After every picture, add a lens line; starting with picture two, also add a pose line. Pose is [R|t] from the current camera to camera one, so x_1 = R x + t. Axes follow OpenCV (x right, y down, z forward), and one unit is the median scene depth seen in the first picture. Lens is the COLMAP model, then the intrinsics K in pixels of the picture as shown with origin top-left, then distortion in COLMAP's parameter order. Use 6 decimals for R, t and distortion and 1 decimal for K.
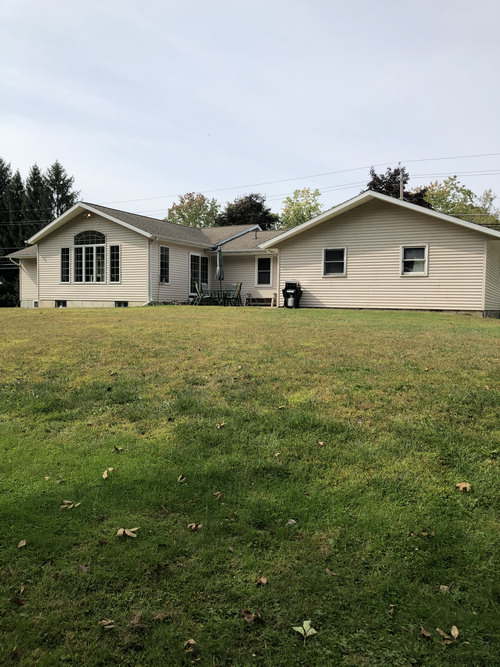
lens RADIAL K [[545.7, 0, 267.9], [0, 545.7, 332.4], [0, 0, 1]] dist [-0.074064, 0.109042]
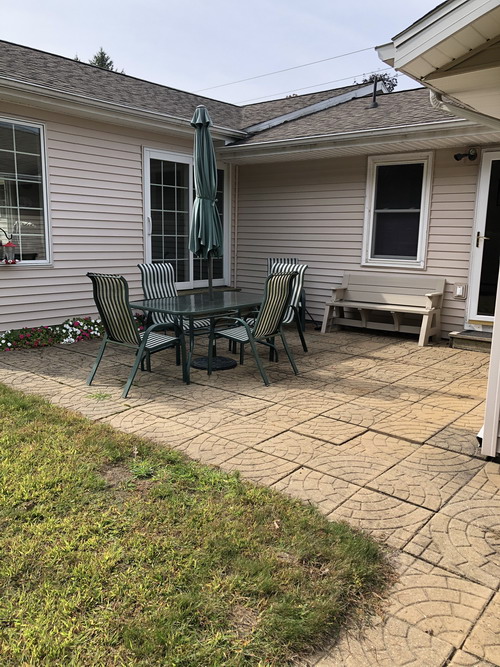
lens RADIAL K [[529.3, 0, 252.4], [0, 529.3, 333.7], [0, 0, 1]] dist [0.001446, -0.022772]
pose [[0.969434, 0.044237, -0.241332, -0.010857], [-0.010689, 0.990293, 0.138587, -0.087260], [0.245120, -0.131771, 0.960496, 0.713712]]
